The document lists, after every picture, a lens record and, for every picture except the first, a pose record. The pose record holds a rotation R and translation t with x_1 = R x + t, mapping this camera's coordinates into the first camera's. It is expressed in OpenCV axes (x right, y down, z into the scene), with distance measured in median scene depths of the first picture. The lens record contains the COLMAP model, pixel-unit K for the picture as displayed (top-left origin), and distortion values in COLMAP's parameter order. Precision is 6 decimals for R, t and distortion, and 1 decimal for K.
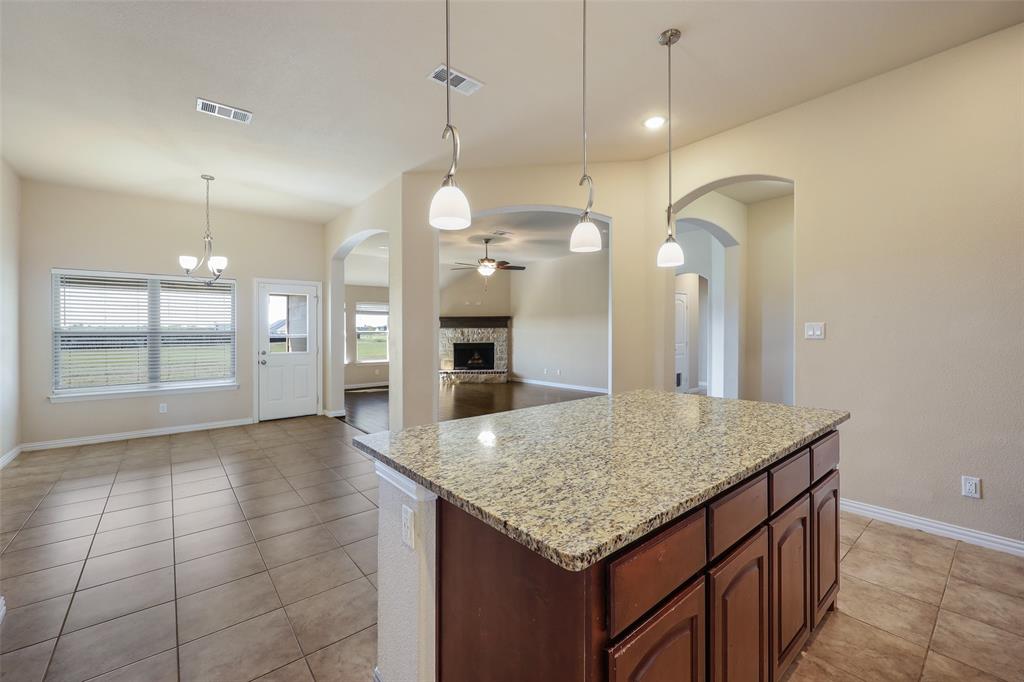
lens RADIAL K [[422.2, 0, 505.2], [0, 422.2, 336.9], [0, 0, 1]] dist [0.002460, -0.000310]
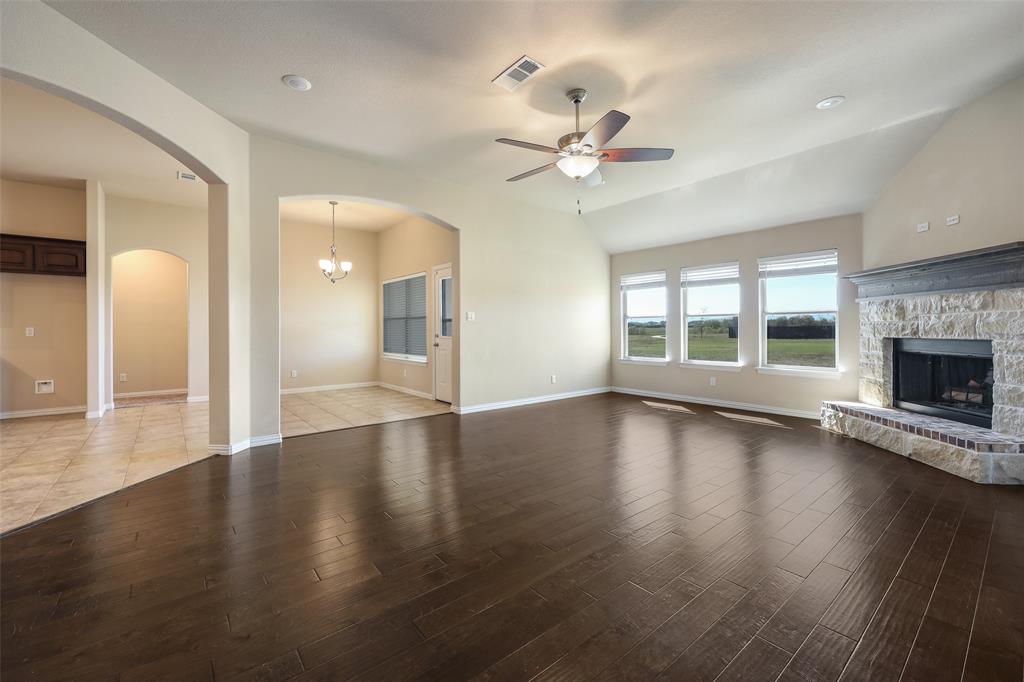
lens RADIAL K [[422.2, 0, 501.9], [0, 422.2, 326.3], [0, 0, 1]] dist [0.002460, -0.000310]
pose [[-0.015625, 0.001282, -0.999877, 0.274731], [-0.007131, 0.999974, 0.001394, 0.006264], [0.999852, 0.007151, -0.015616, 0.662581]]
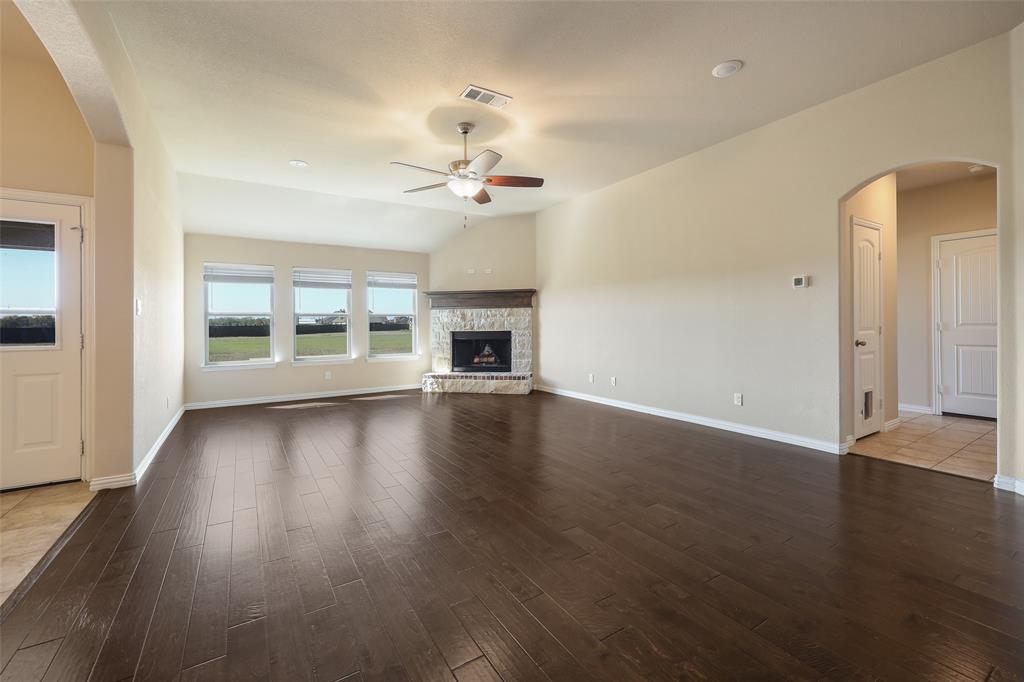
lens RADIAL K [[422.2, 0, 508.2], [0, 422.2, 321.7], [0, 0, 1]] dist [0.002460, -0.000310]
pose [[0.992089, -0.003806, -0.125476, 0.050394], [0.001591, 0.999841, -0.017744, 0.011402], [0.125524, 0.017404, 0.991938, 0.359265]]
